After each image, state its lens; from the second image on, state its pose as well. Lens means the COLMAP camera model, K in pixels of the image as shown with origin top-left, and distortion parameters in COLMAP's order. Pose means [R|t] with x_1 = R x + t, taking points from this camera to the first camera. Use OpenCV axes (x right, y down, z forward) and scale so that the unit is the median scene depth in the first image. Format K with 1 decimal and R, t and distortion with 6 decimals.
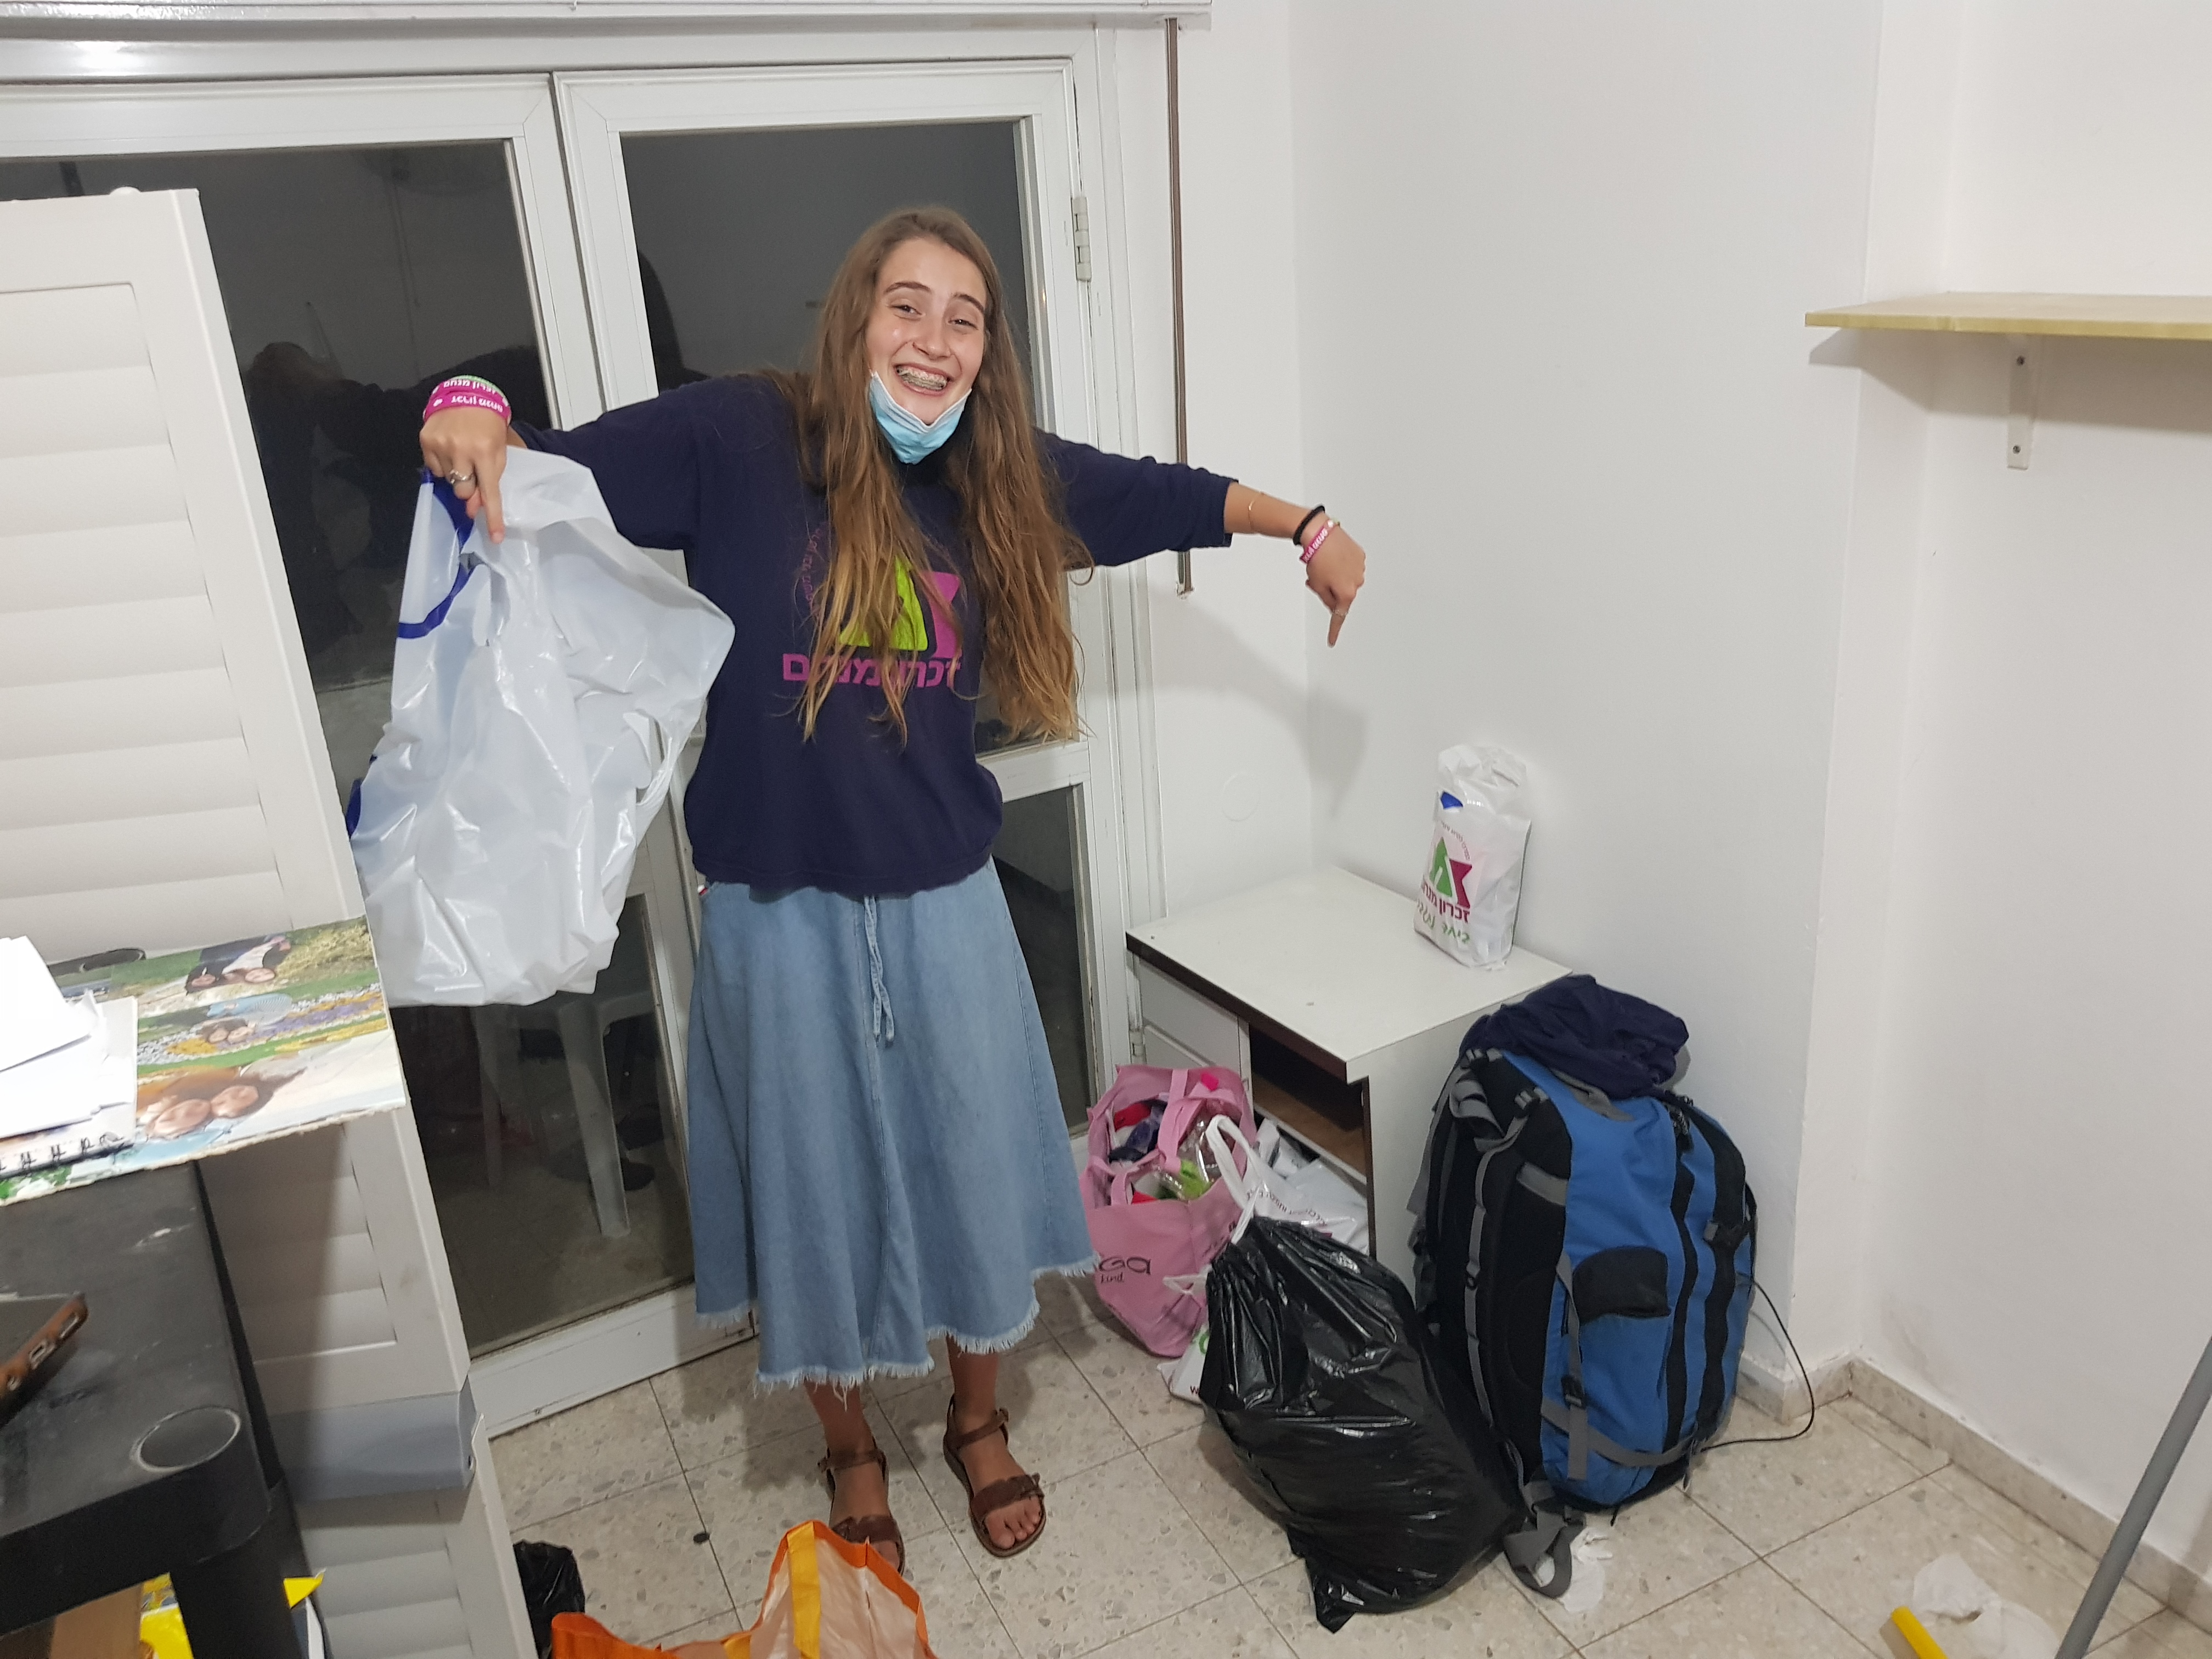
lens RADIAL K [[1657.9, 0, 1043.3], [0, 1657.9, 826.4], [0, 0, 1]] dist [0.005198, 0.003259]
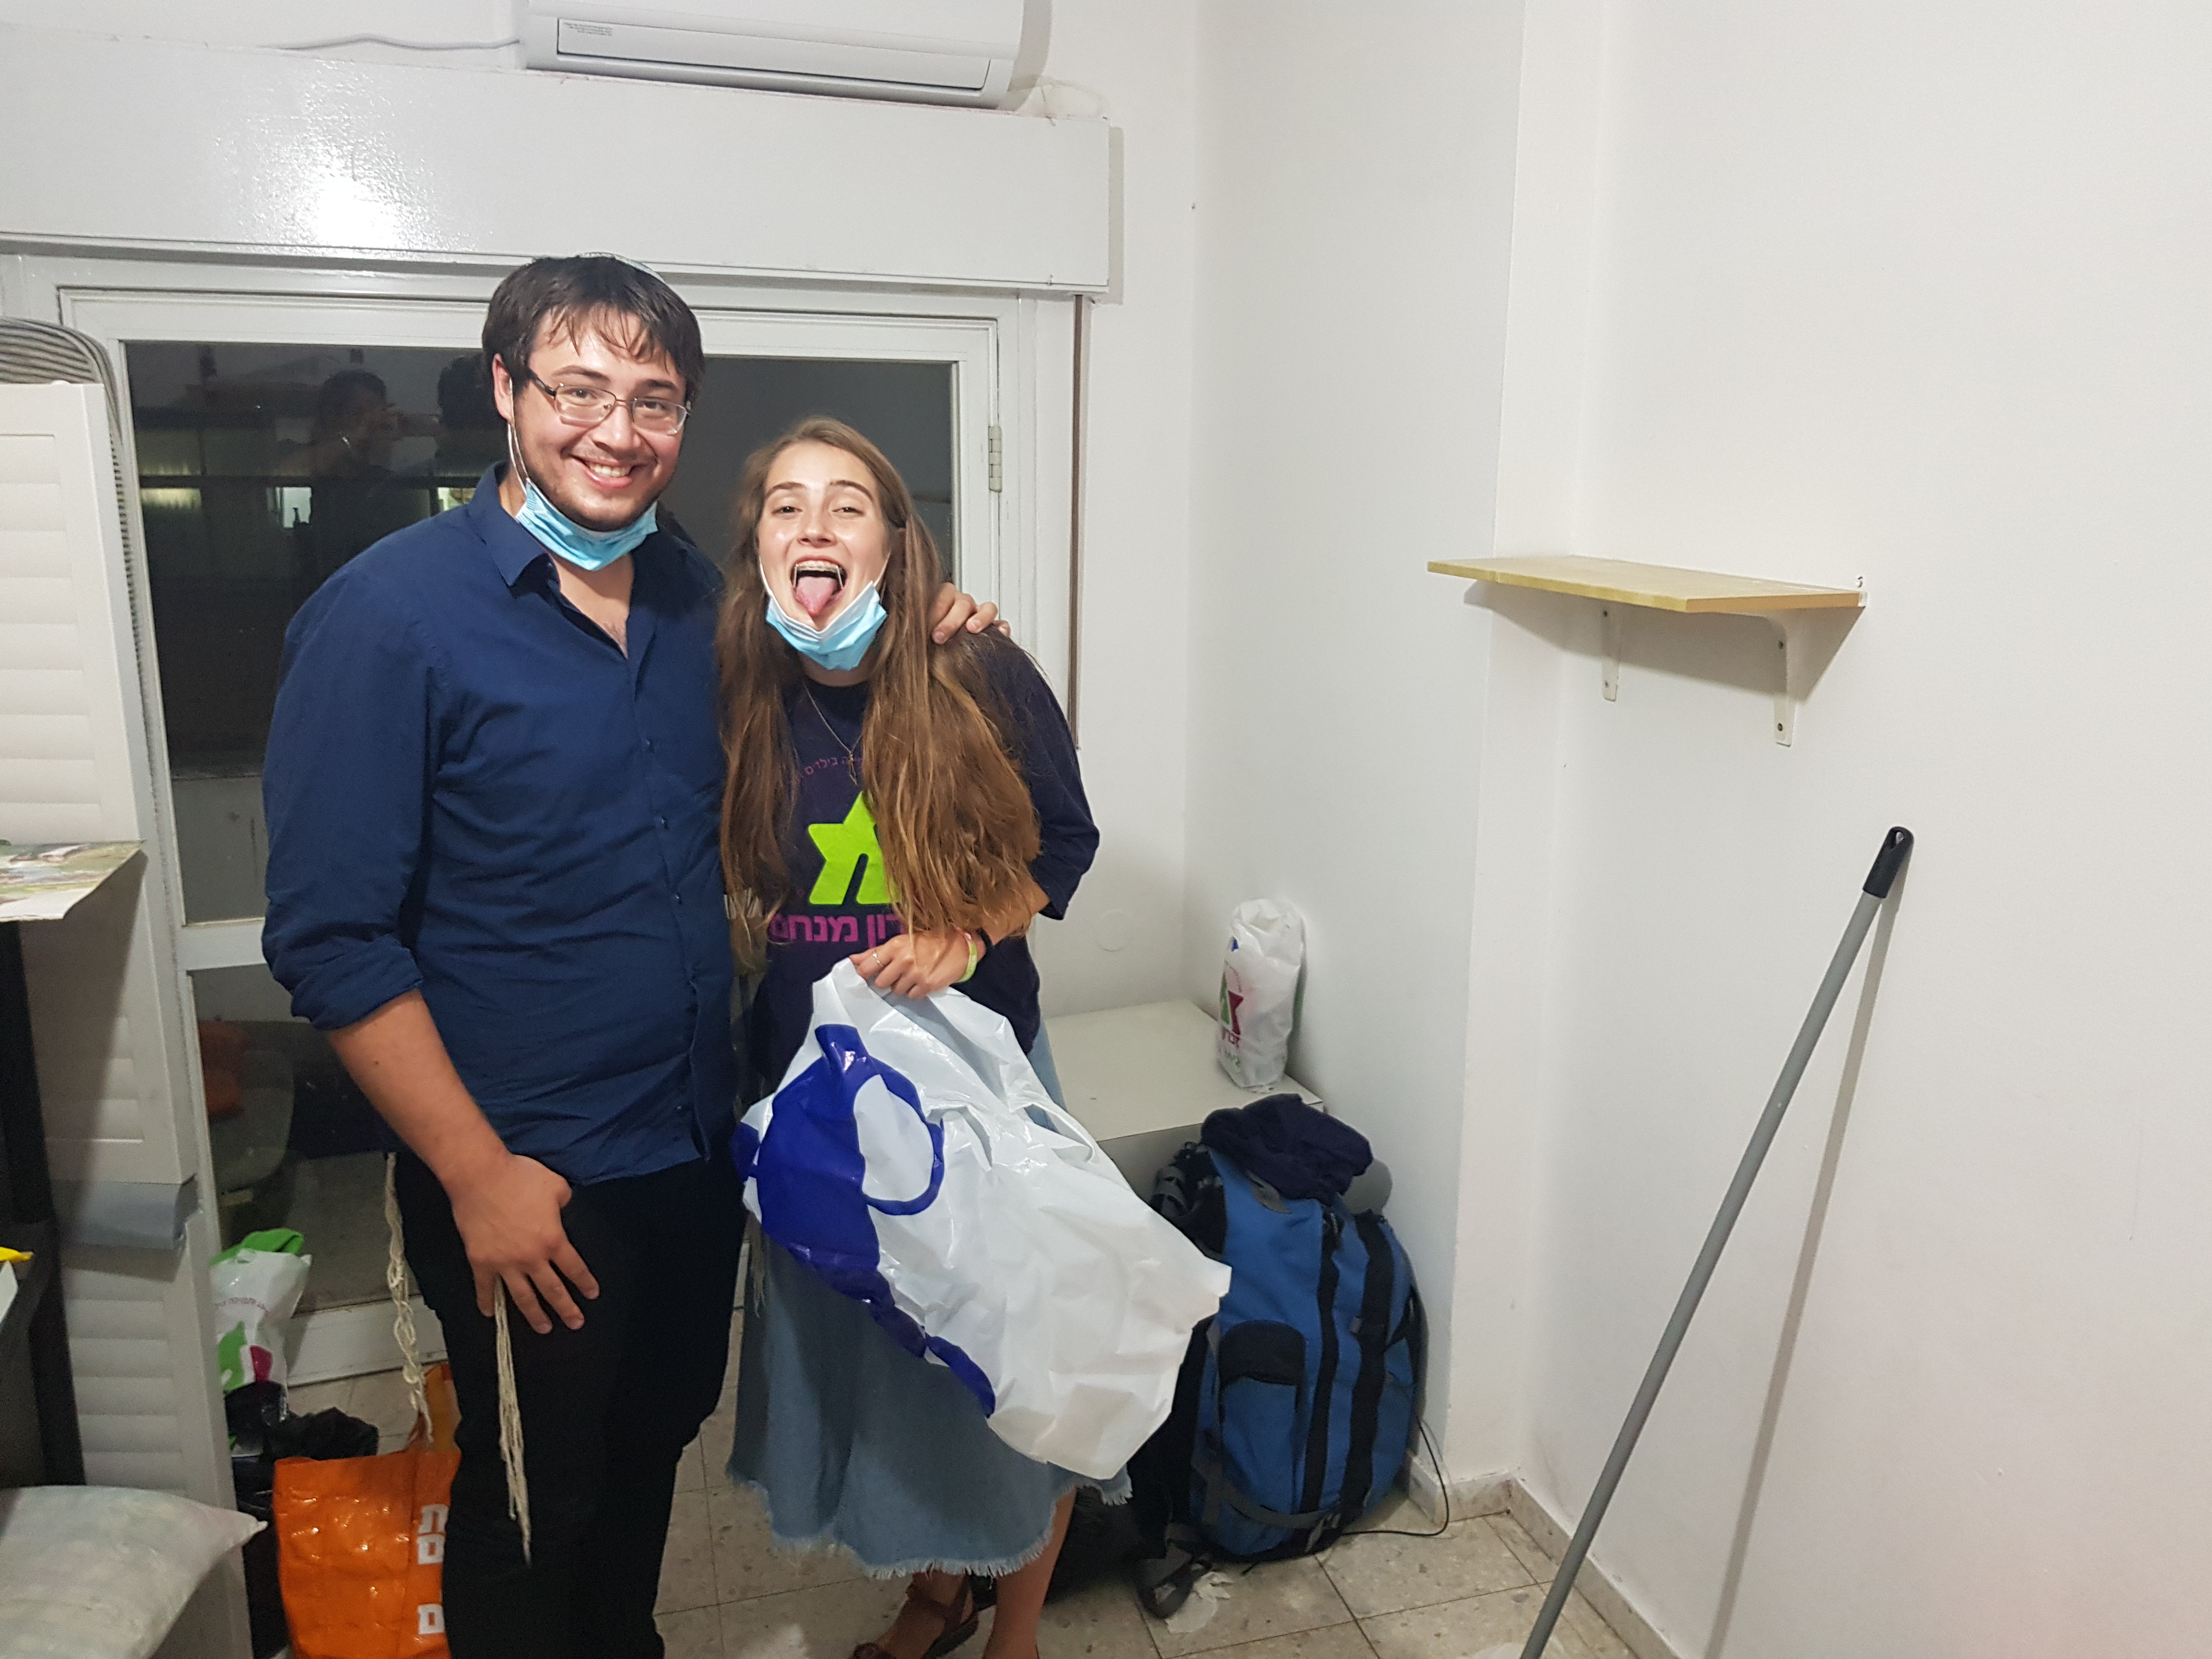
lens RADIAL K [[1659.2, 0, 1074.8], [0, 1659.2, 819.4], [0, 0, 1]] dist [0.048696, -0.073828]
pose [[0.982902, 0.112659, -0.145640, 0.334850], [-0.129174, 0.985570, -0.109391, 0.047948], [0.131214, 0.126333, 0.983271, -0.211754]]
